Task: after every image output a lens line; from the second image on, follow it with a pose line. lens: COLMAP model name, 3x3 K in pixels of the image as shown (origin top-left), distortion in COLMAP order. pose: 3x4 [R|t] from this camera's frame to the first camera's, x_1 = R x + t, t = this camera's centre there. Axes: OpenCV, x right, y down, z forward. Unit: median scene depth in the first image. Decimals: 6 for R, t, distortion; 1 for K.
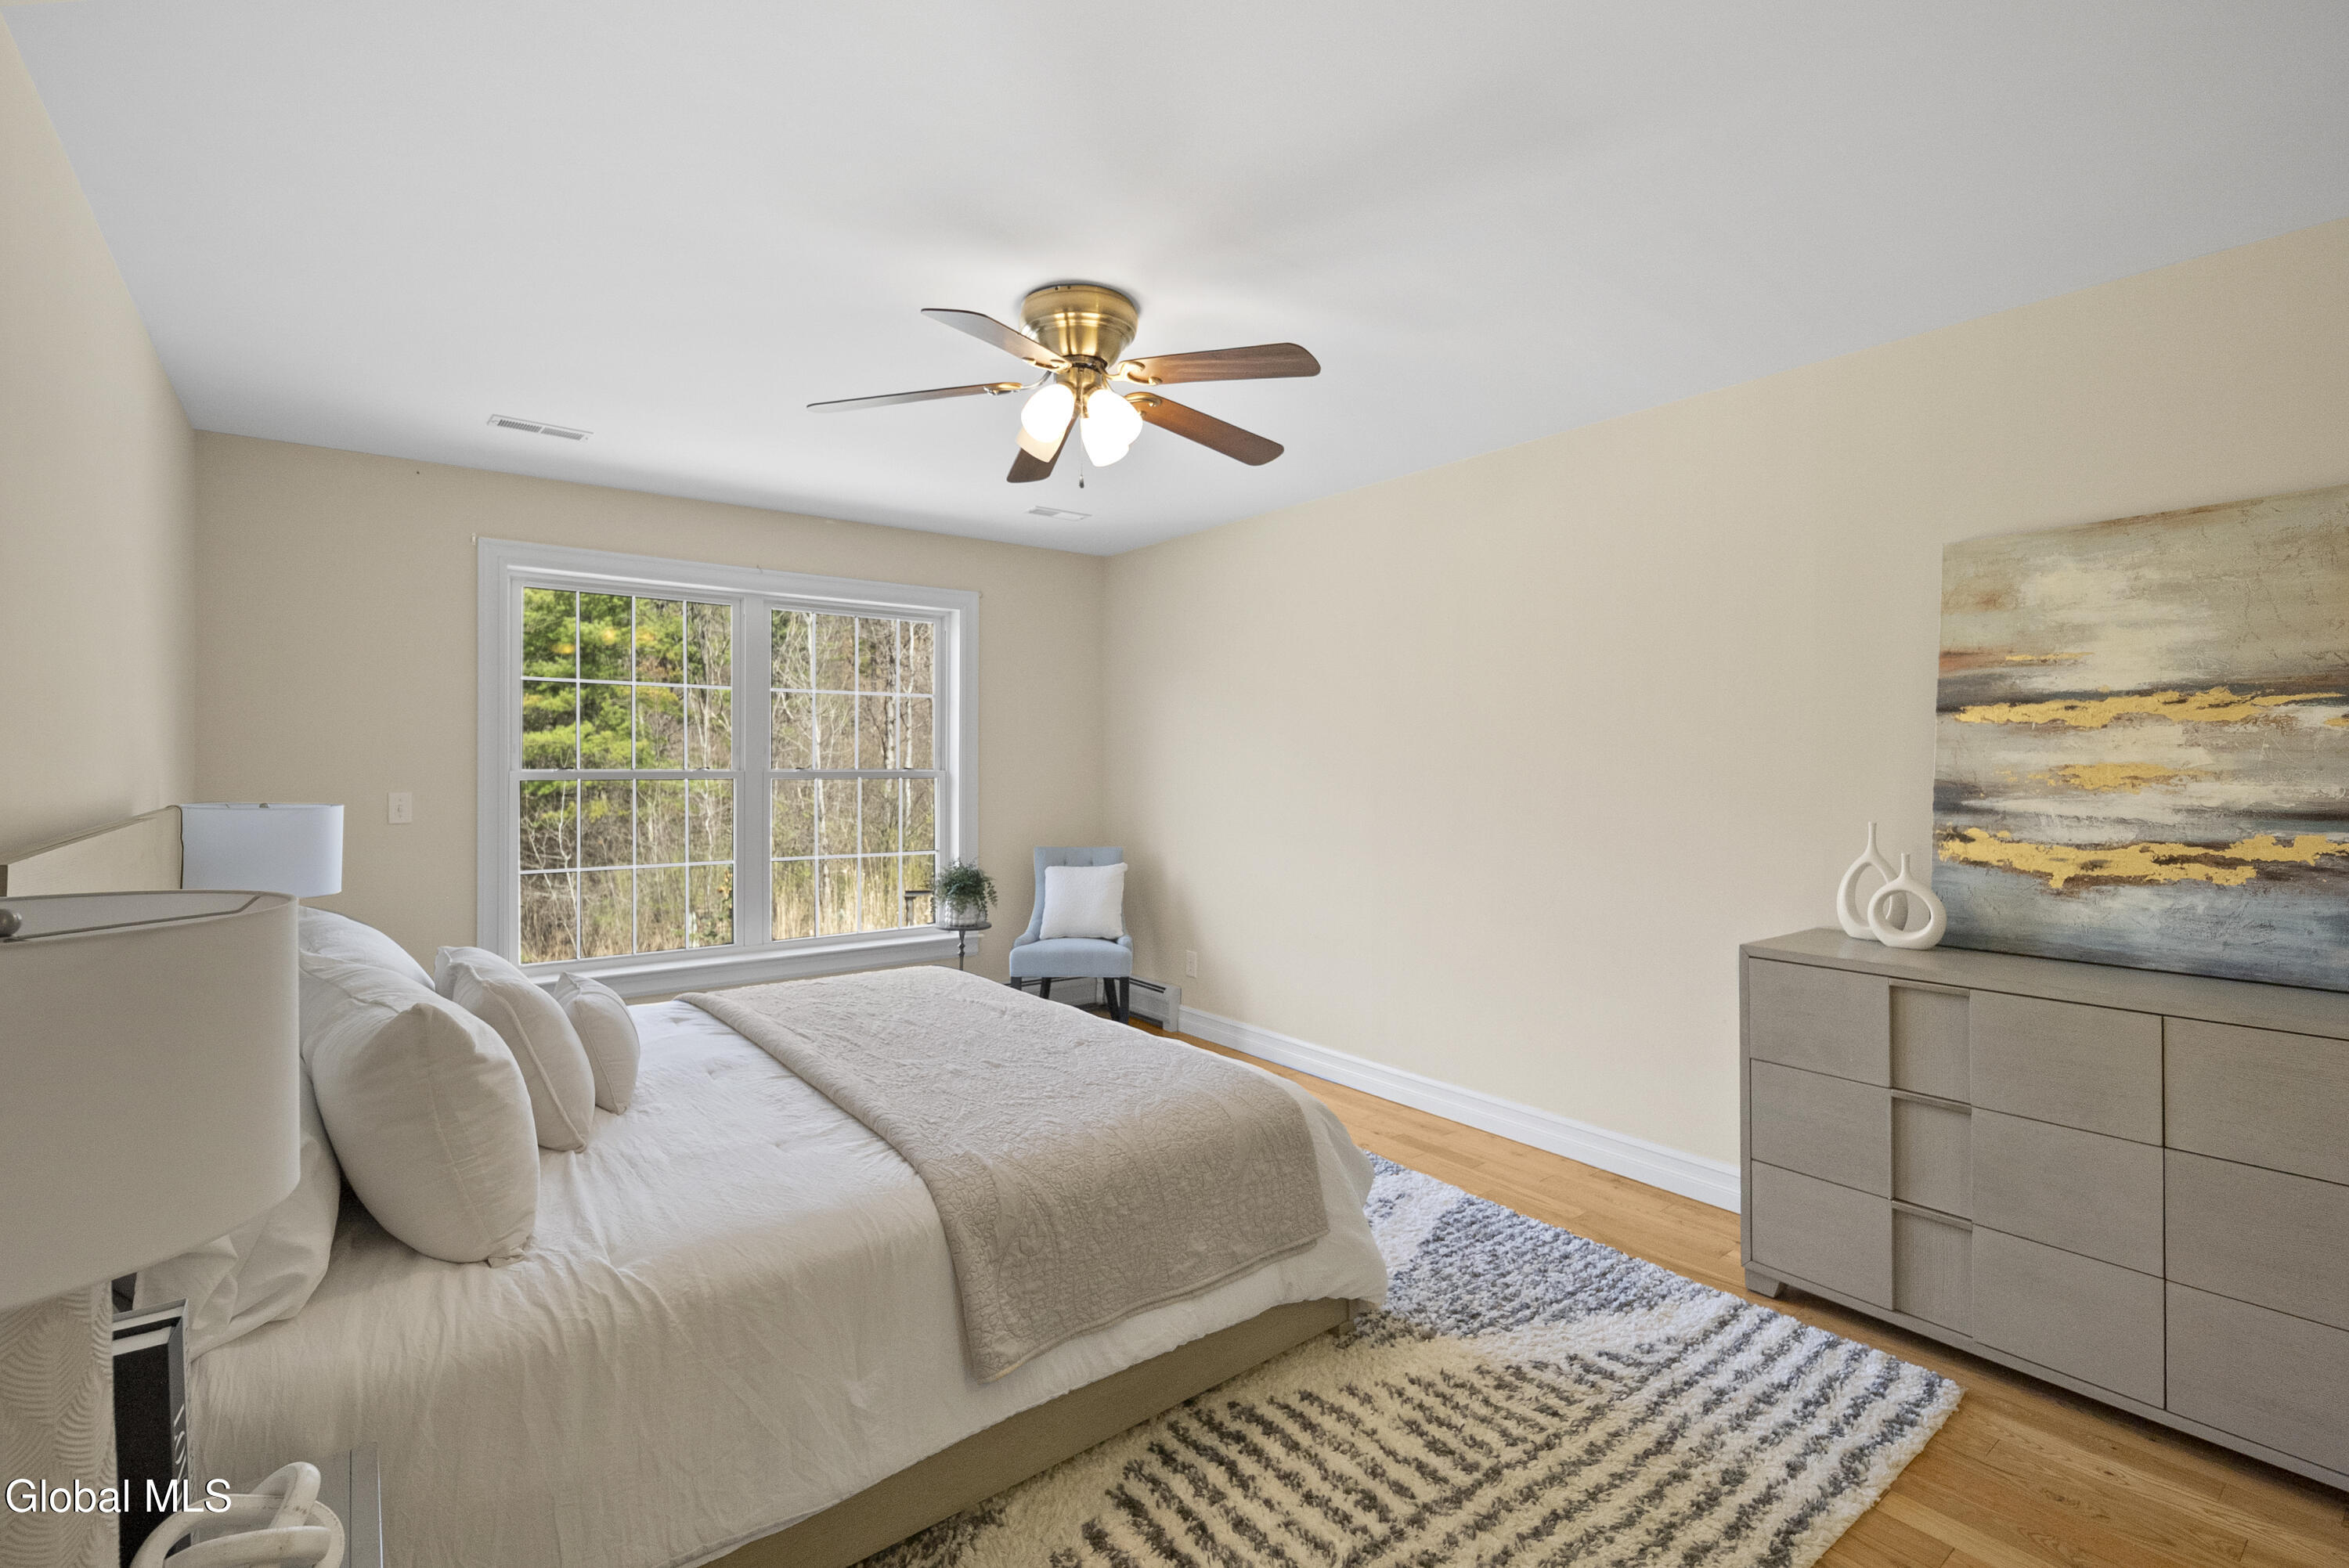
lens RADIAL K [[1033.3, 0, 1169.0], [0, 1033.3, 750.8], [0, 0, 1]] dist [-0.001708, -0.000542]
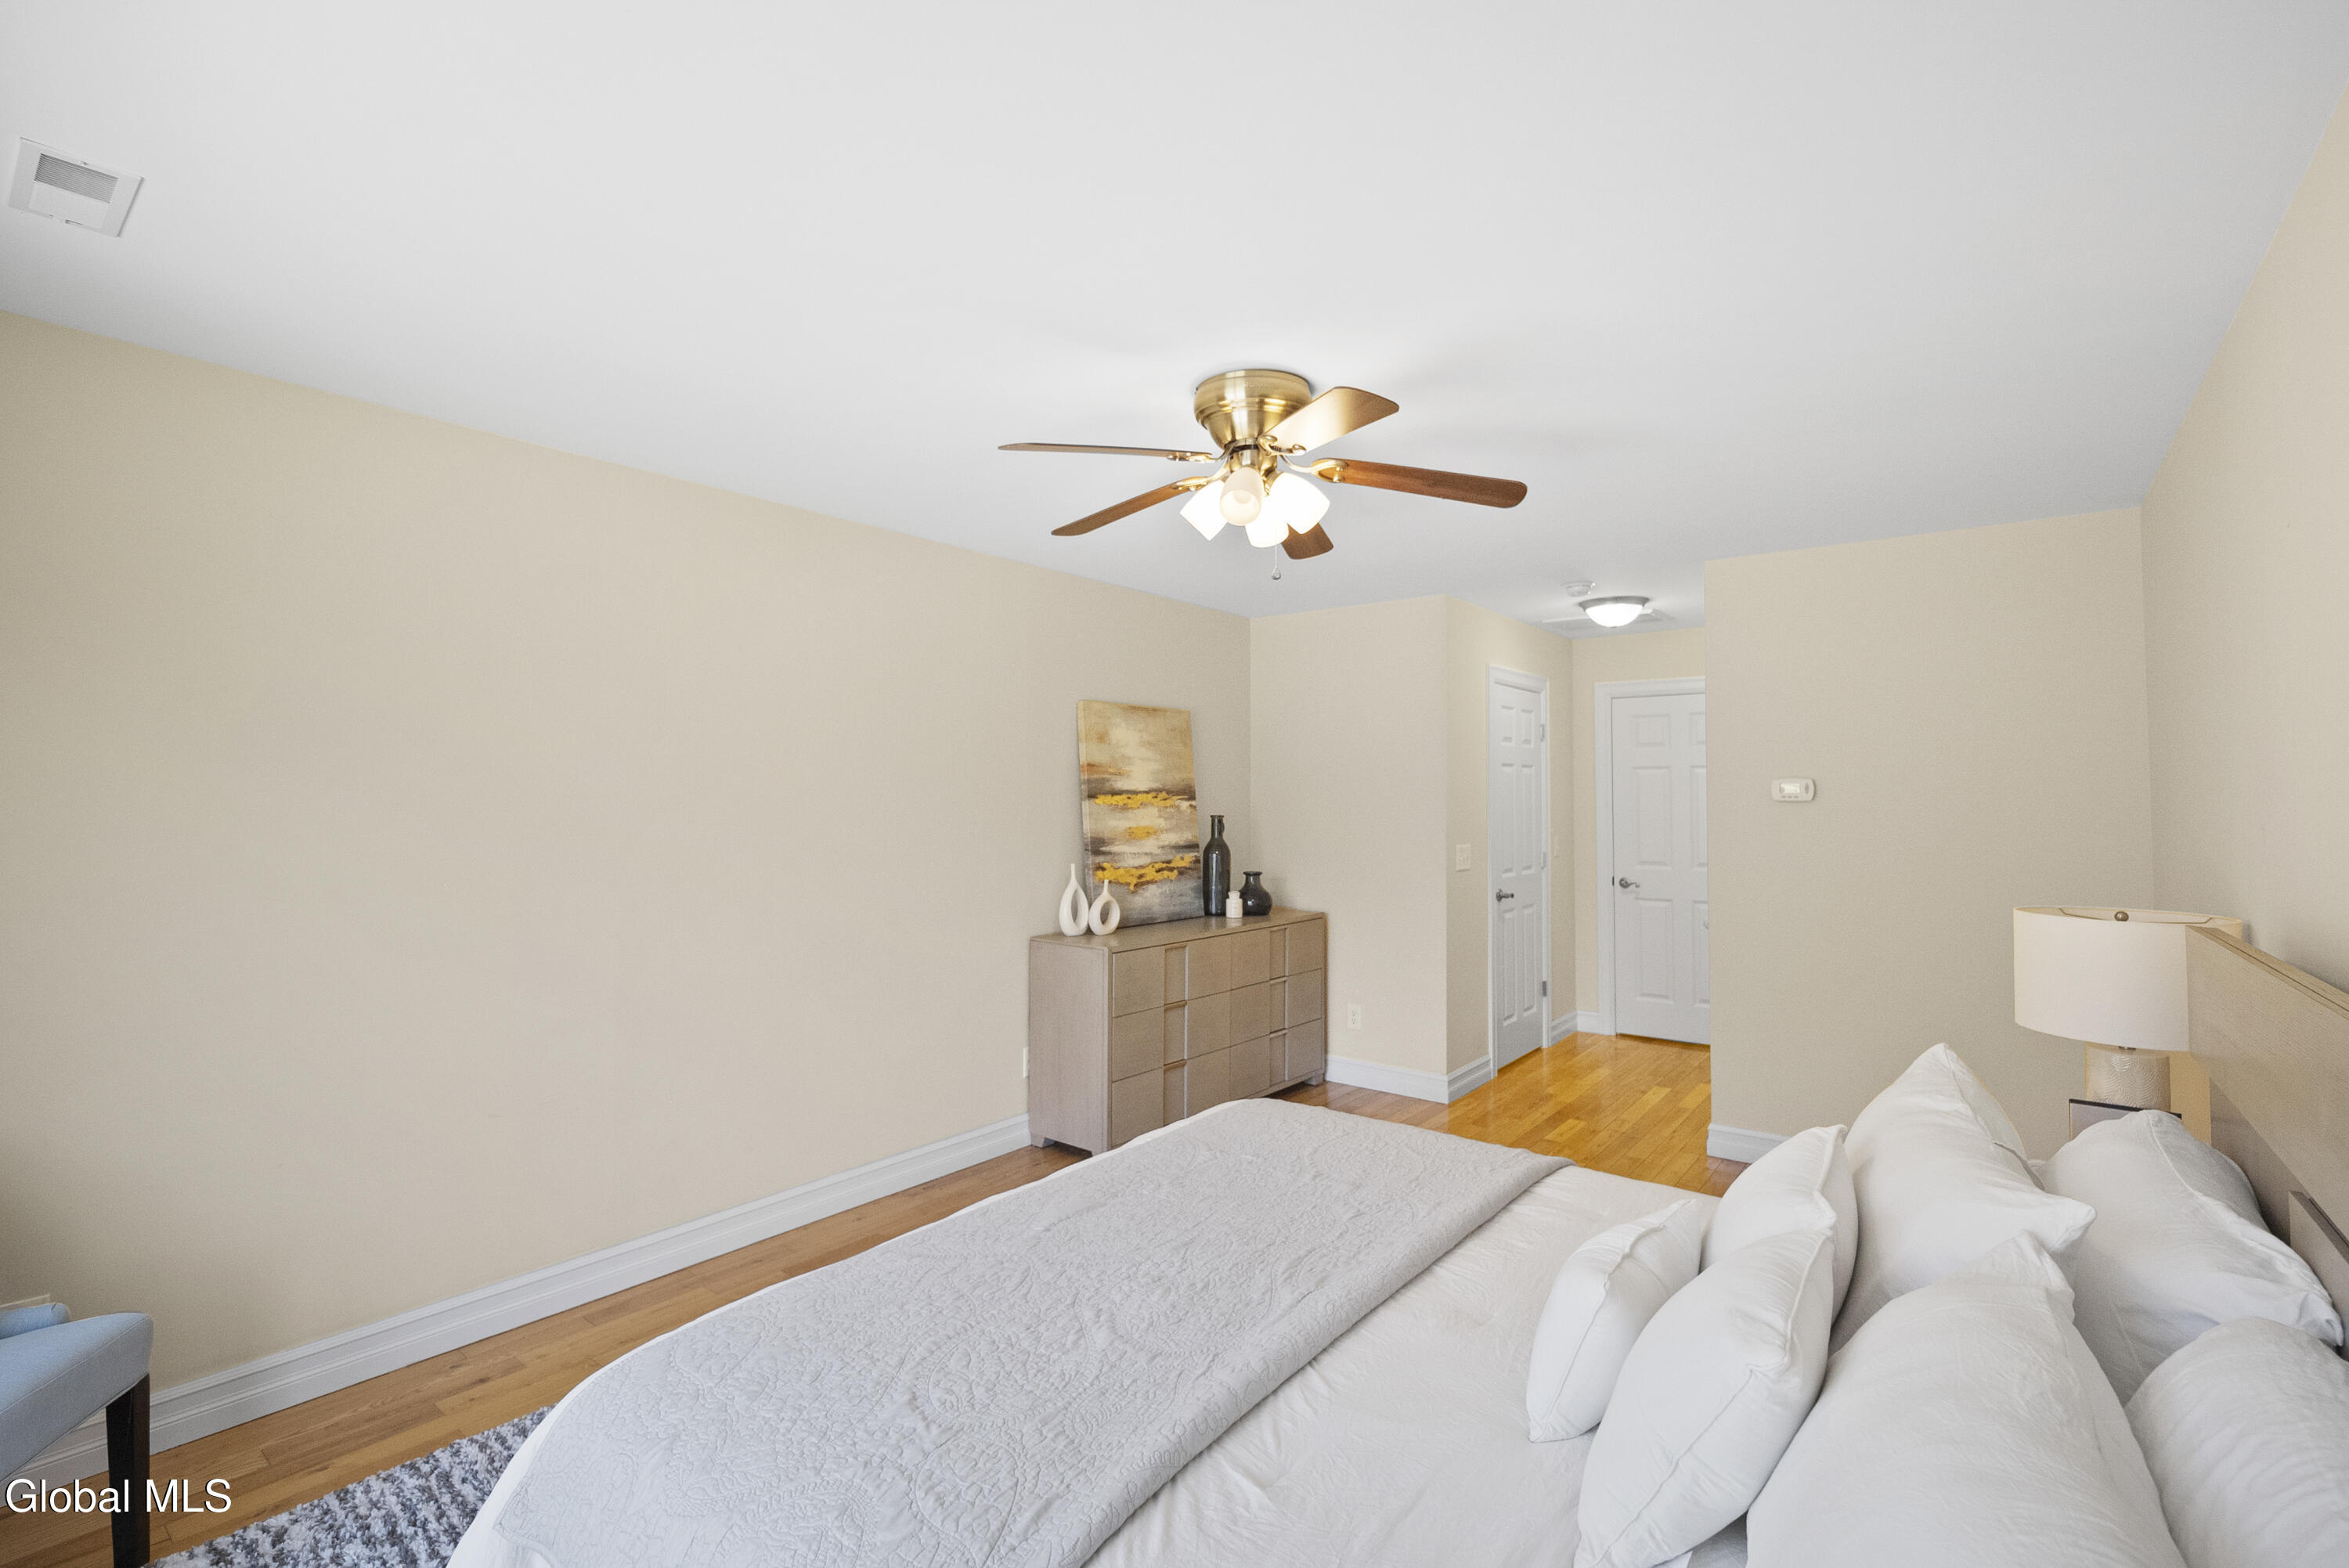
lens RADIAL K [[1033.3, 0, 1169.0], [0, 1033.3, 750.8], [0, 0, 1]] dist [-0.001708, -0.000542]
pose [[-0.224107, 0.046376, 0.973461, -1.097100], [-0.012424, 0.998650, -0.050436, -0.033596], [-0.974485, -0.023397, -0.223228, 1.392815]]
